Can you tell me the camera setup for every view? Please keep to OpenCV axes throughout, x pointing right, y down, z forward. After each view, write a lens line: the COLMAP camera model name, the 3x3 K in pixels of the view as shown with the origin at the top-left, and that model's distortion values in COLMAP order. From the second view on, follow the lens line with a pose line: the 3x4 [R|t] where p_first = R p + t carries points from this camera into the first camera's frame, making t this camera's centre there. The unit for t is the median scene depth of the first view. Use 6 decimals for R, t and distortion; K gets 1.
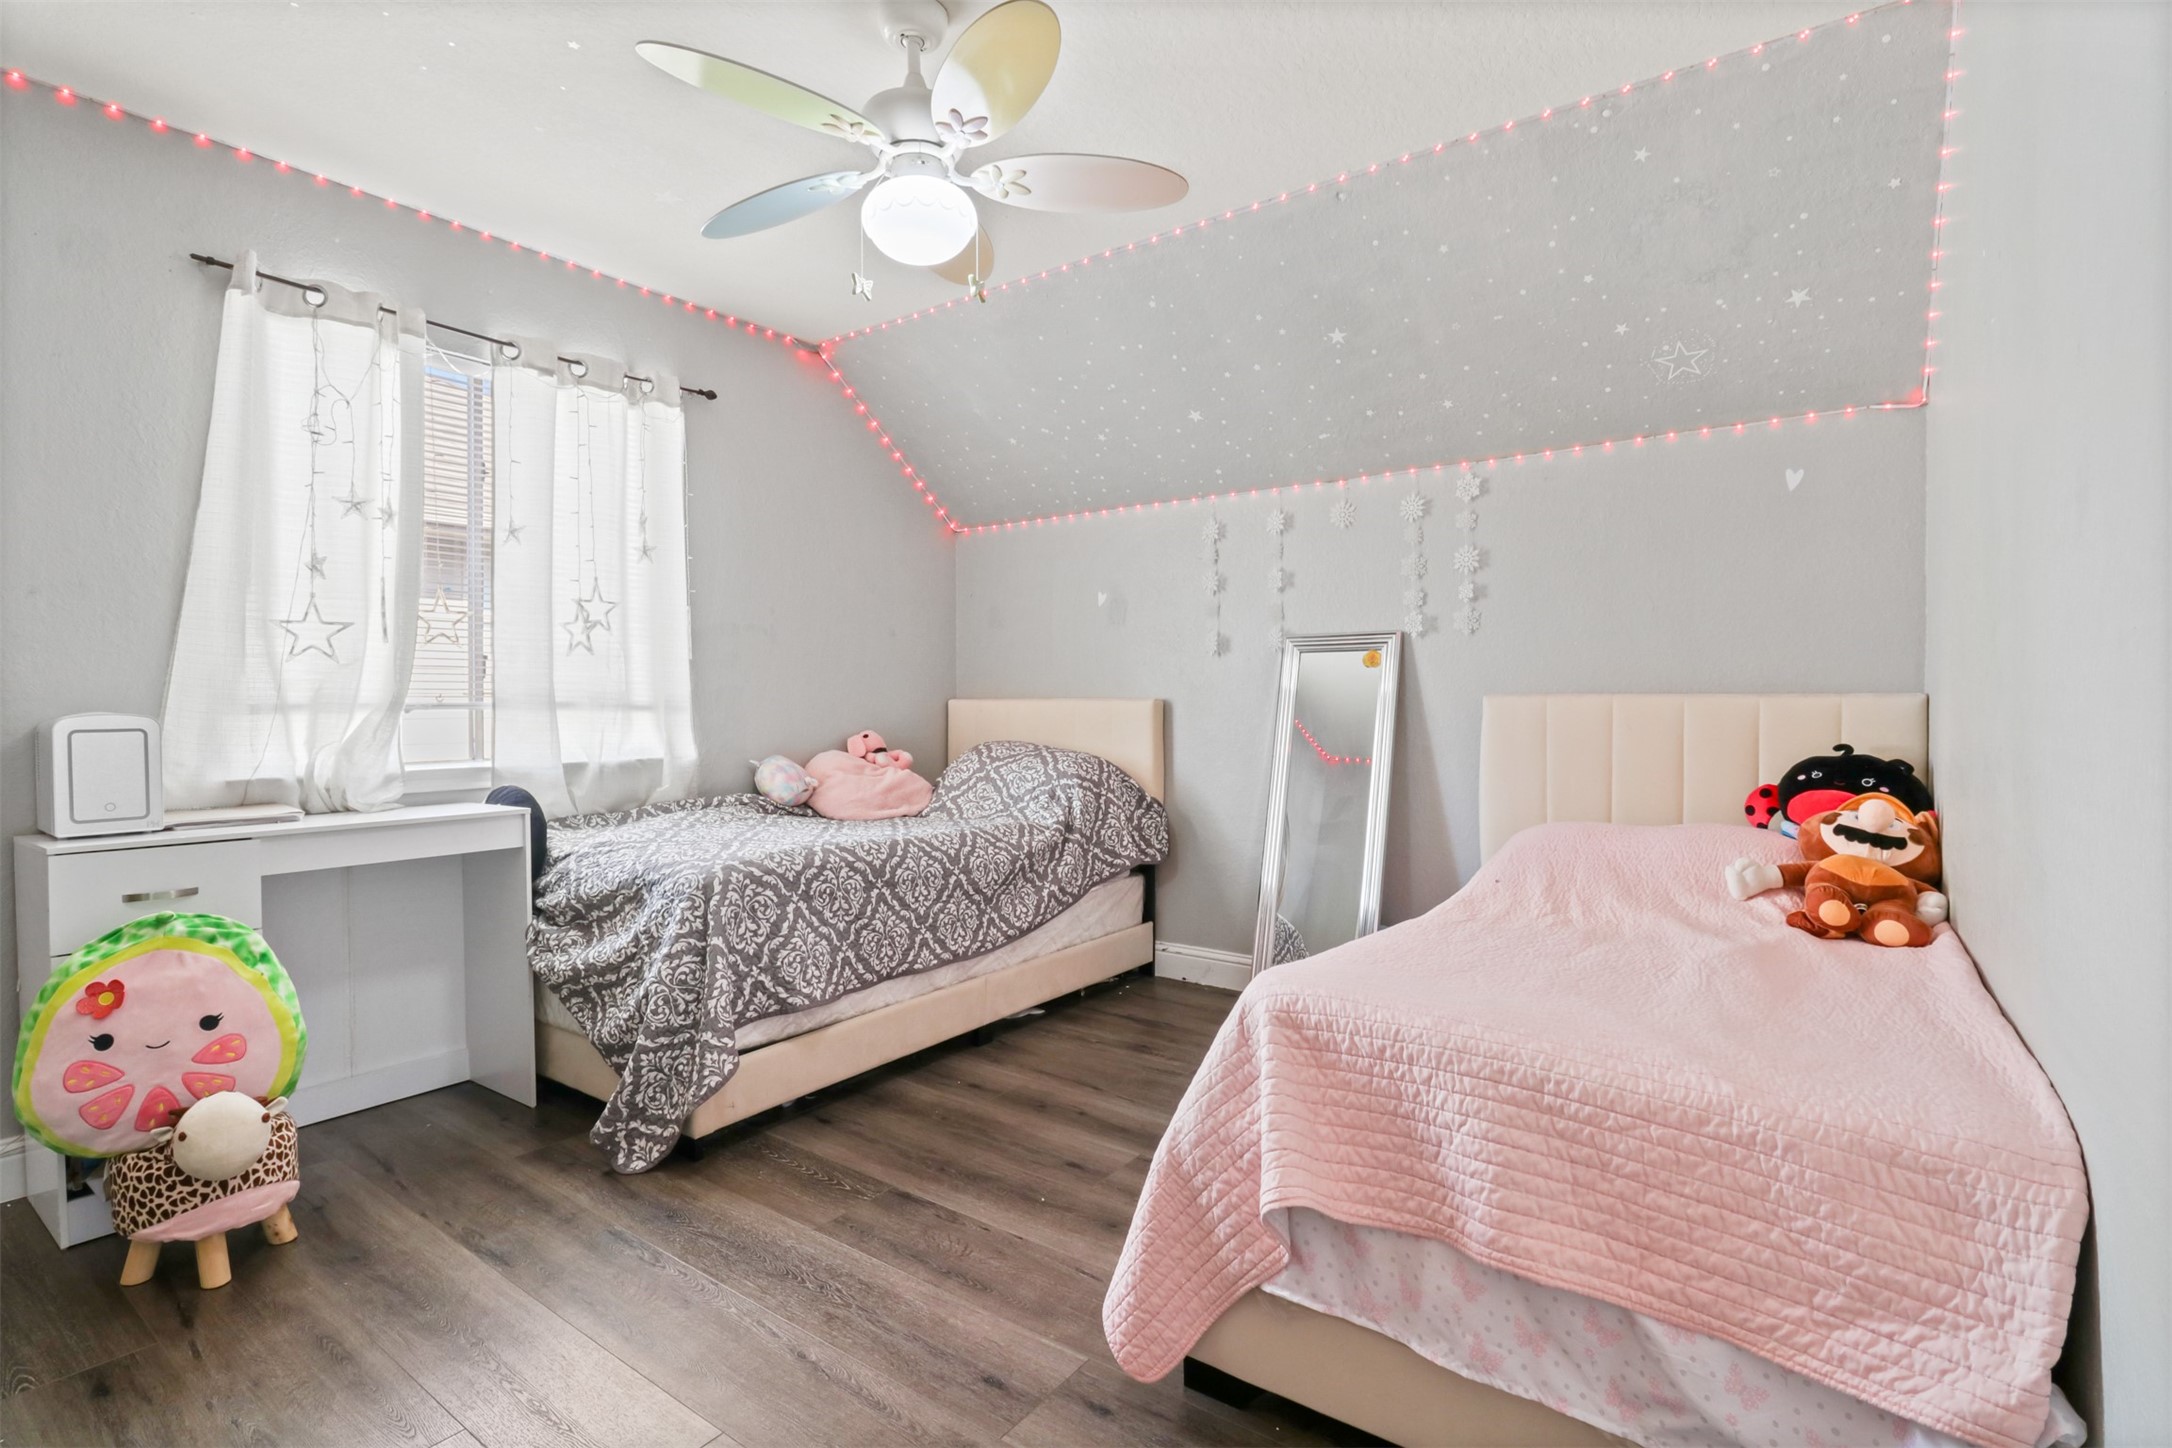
lens RADIAL K [[1013.7, 0, 1083.6], [0, 1013.7, 717.8], [0, 0, 1]] dist [-0.013902, -0.002022]
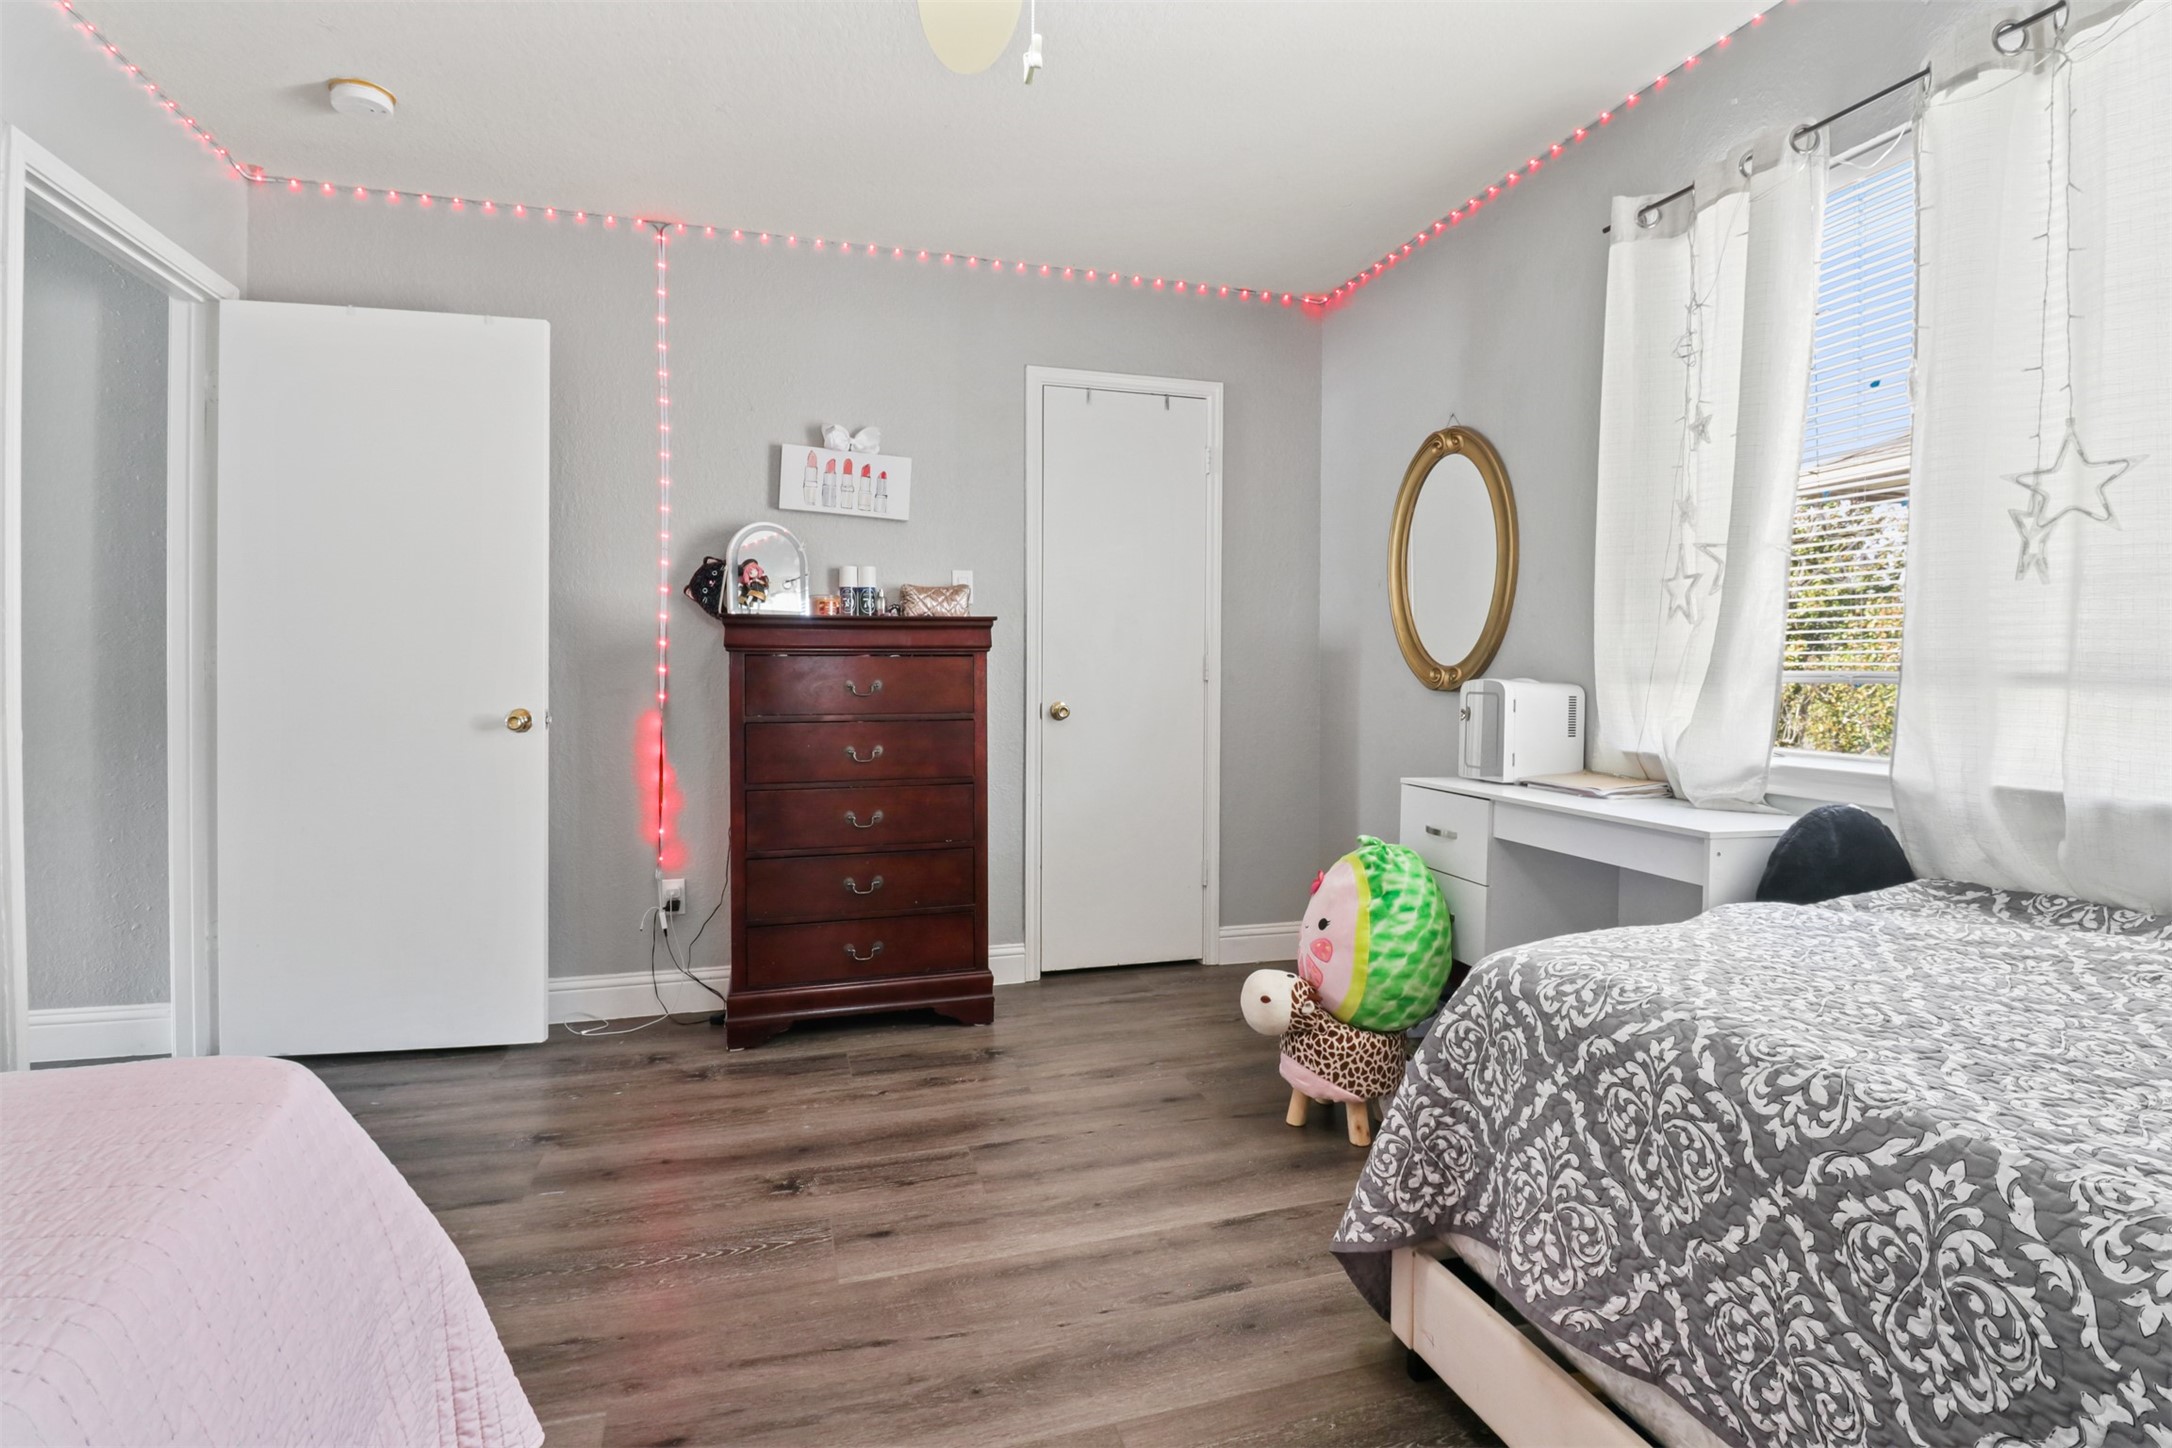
lens RADIAL K [[1013.7, 0, 1078.2], [0, 1013.7, 703.8], [0, 0, 1]] dist [-0.013902, -0.002022]
pose [[-0.604939, 0.024267, -0.795902, 0.218394], [-0.013722, 0.999069, 0.040892, -0.014909], [0.796153, 0.035659, -0.604043, 1.038479]]
